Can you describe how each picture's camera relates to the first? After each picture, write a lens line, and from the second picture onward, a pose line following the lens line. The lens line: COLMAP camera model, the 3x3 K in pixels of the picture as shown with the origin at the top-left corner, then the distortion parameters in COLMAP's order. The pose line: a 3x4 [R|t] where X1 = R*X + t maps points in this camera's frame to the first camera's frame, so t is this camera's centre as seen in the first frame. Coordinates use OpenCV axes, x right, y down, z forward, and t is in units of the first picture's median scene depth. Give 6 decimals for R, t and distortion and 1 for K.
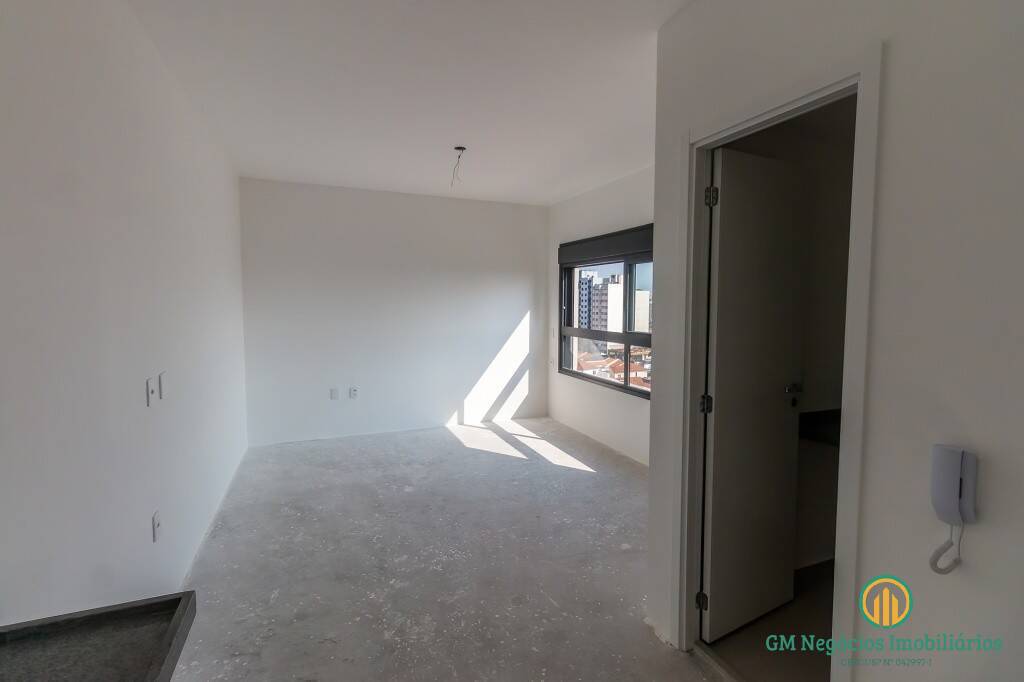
lens RADIAL K [[467.8, 0, 503.0], [0, 467.8, 334.1], [0, 0, 1]] dist [0.007165, -0.000233]
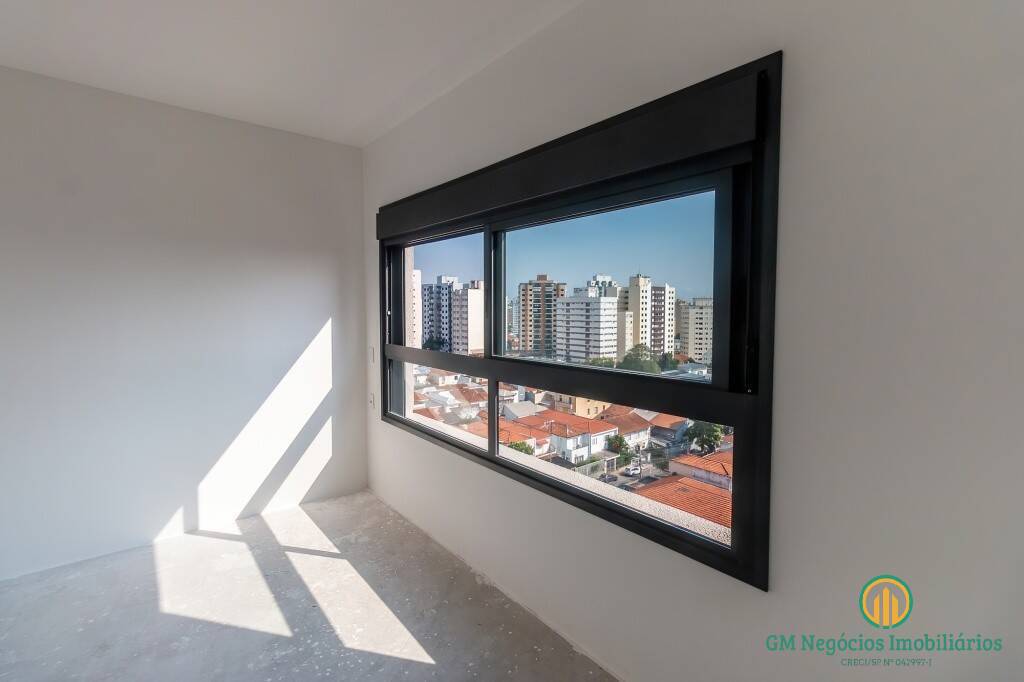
lens RADIAL K [[467.8, 0, 511.7], [0, 467.8, 337.8], [0, 0, 1]] dist [0.007165, -0.000233]
pose [[0.951623, -0.015517, 0.306876, 0.110535], [0.016533, 0.999863, -0.000712, -0.024464], [-0.306823, 0.005752, 0.951749, 0.436503]]
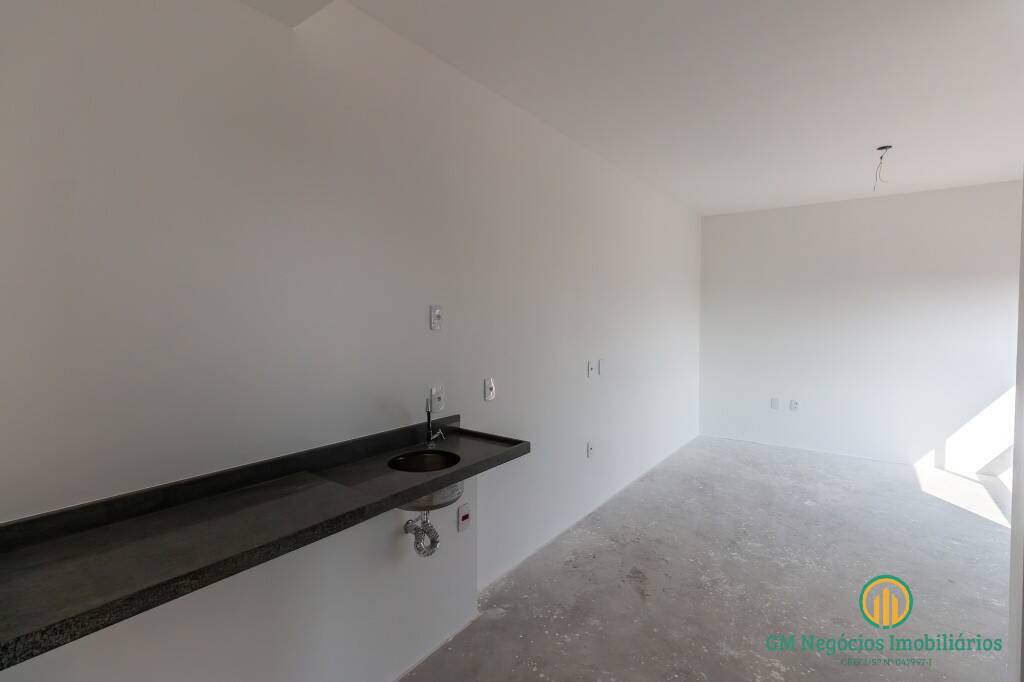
lens RADIAL K [[467.8, 0, 526.5], [0, 467.8, 334.2], [0, 0, 1]] dist [0.007165, -0.000233]
pose [[0.537171, 0.029119, -0.842971, 0.233780], [-0.057274, 0.998356, -0.002011, 0.006287], [0.841527, 0.049360, 0.537956, -0.048742]]
